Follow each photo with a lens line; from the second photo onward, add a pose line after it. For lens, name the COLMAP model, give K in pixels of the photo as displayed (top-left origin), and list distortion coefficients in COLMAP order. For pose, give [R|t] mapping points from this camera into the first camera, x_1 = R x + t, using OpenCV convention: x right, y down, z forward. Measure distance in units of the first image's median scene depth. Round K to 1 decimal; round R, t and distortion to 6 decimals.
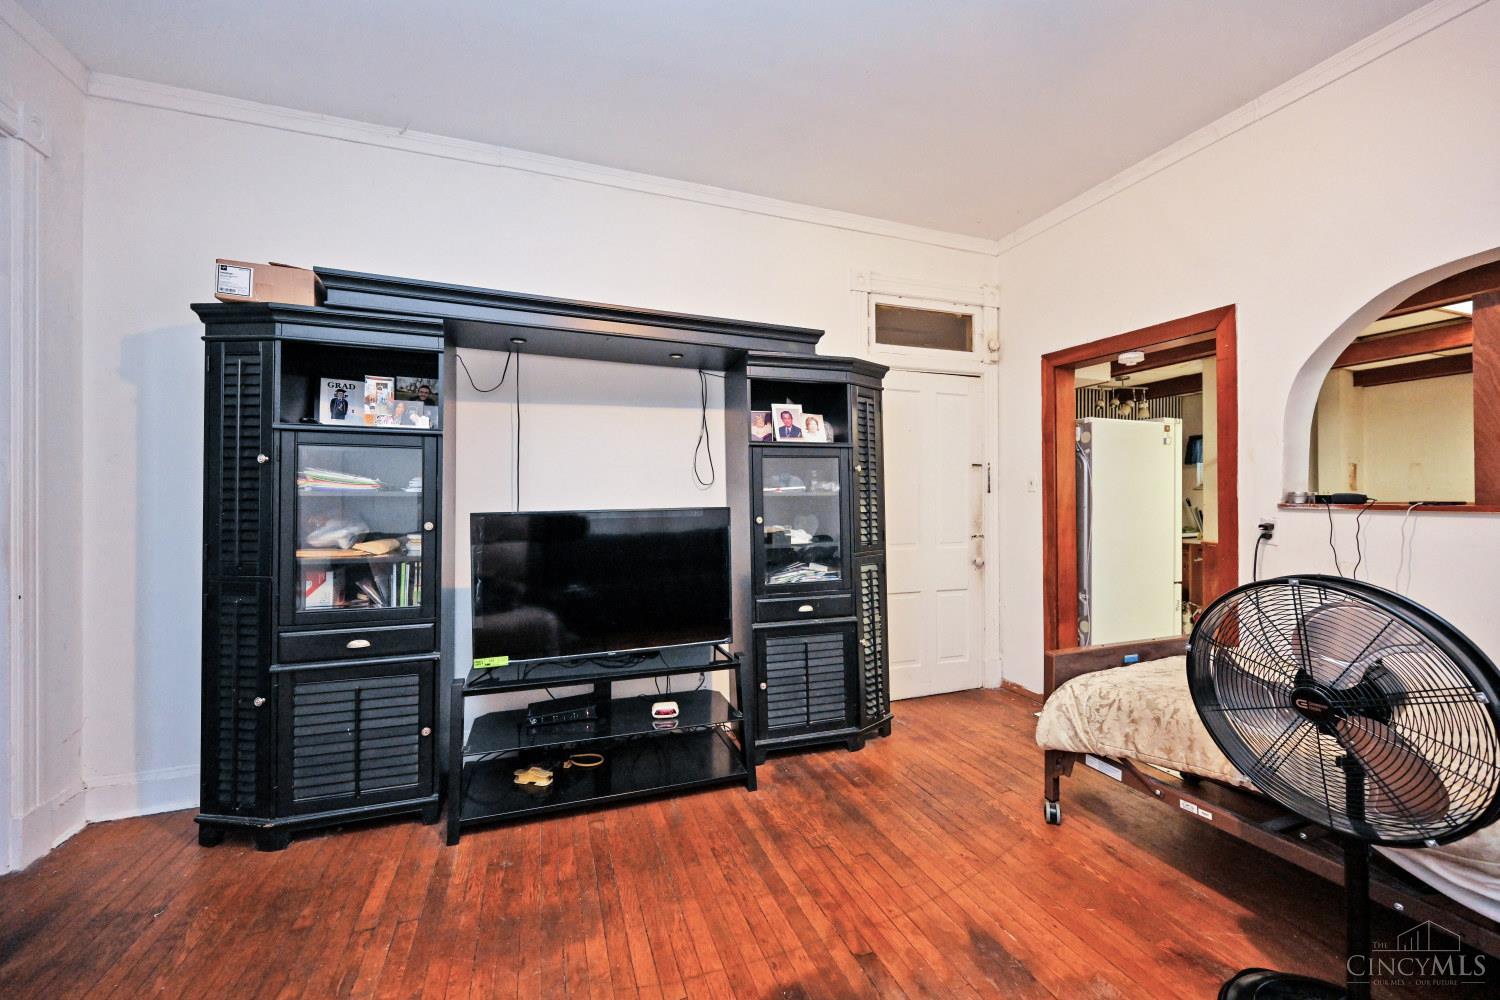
lens RADIAL K [[586.8, 0, 743.2], [0, 586.8, 495.4], [0, 0, 1]] dist [-0.001124, 0.000427]
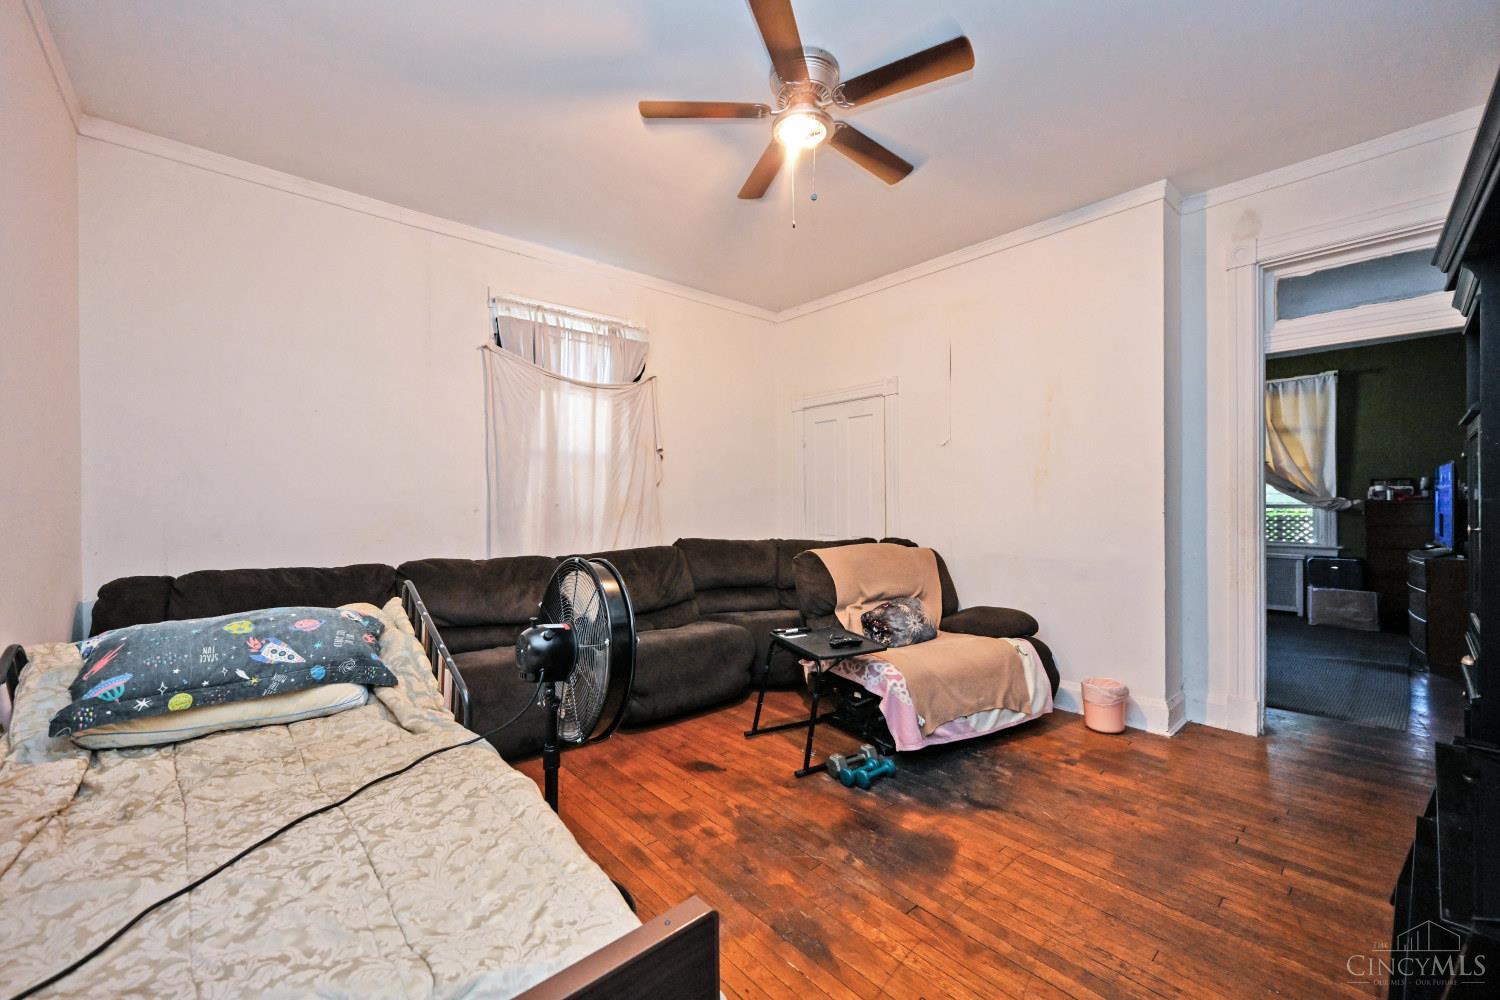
lens RADIAL K [[586.8, 0, 744.8], [0, 586.8, 506.0], [0, 0, 1]] dist [-0.001124, 0.000427]
pose [[-0.929810, 0.006266, -0.367987, 0.876496], [0.007125, 0.999974, -0.000977, 0.024144], [0.367972, -0.003530, -0.929830, 1.865834]]
